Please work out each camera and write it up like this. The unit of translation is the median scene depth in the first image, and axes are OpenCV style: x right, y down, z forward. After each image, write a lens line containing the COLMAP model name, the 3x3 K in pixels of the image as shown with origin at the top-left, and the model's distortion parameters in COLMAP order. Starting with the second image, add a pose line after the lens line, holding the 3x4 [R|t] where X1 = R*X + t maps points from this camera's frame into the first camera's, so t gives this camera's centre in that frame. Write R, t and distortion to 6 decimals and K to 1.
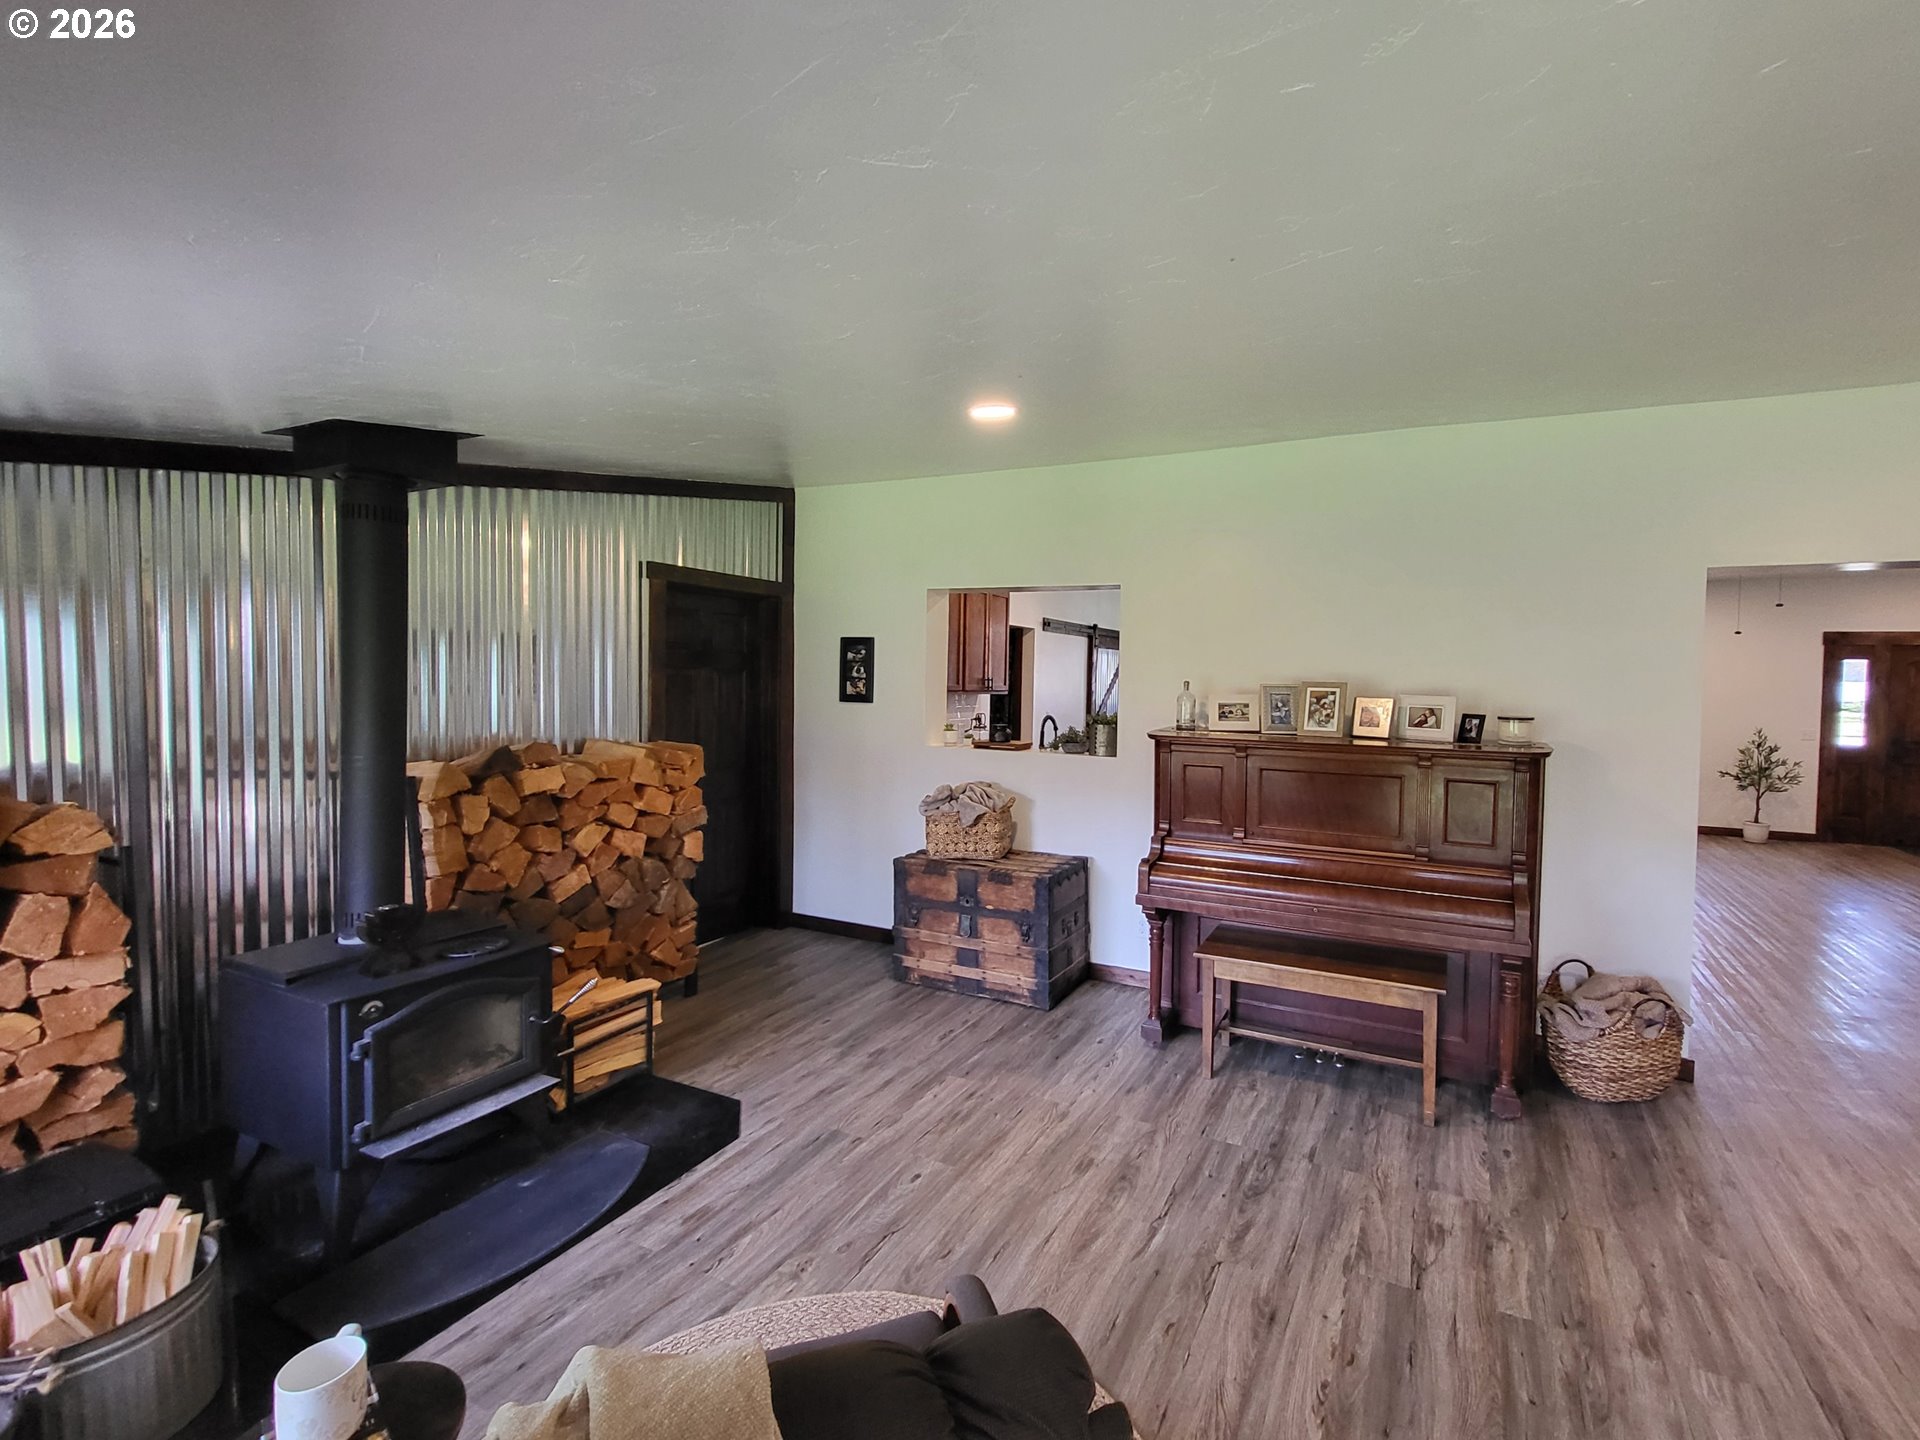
lens RADIAL K [[838.2, 0, 1070.3], [0, 838.2, 702.8], [0, 0, 1]] dist [-0.000831, -0.000583]
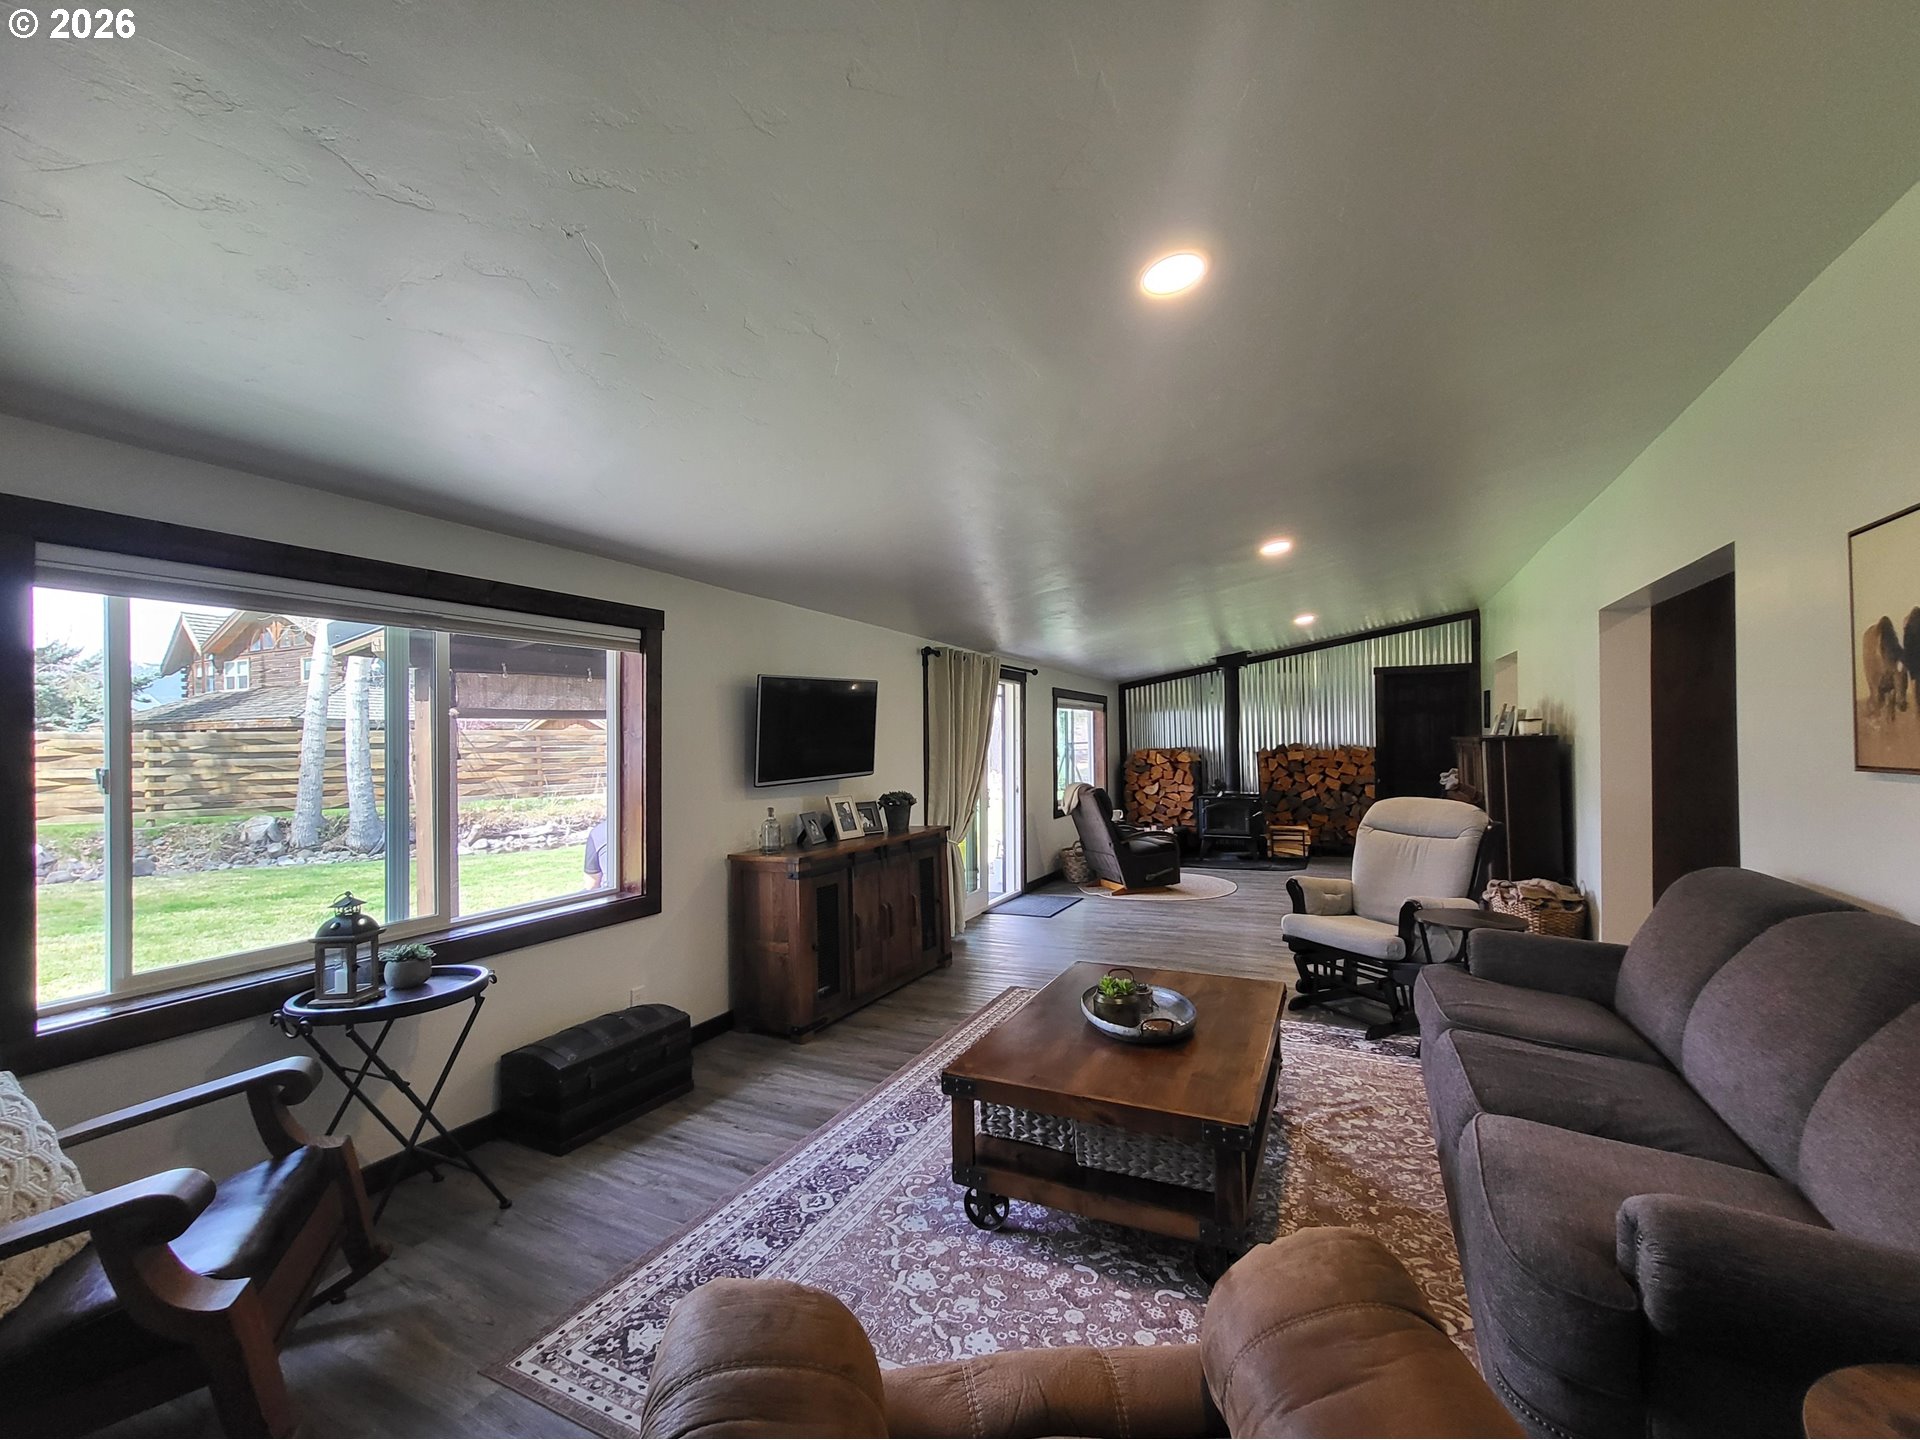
lens RADIAL K [[780.1, 0, 967.4], [0, 780.1, 740.8], [0, 0, 1]] dist [-0.000125, -0.000141]
pose [[-0.030939, -0.014681, -0.999413, 2.078652], [-0.010600, 0.999841, -0.014359, 0.091352], [0.999465, 0.010149, -0.031090, -0.042366]]
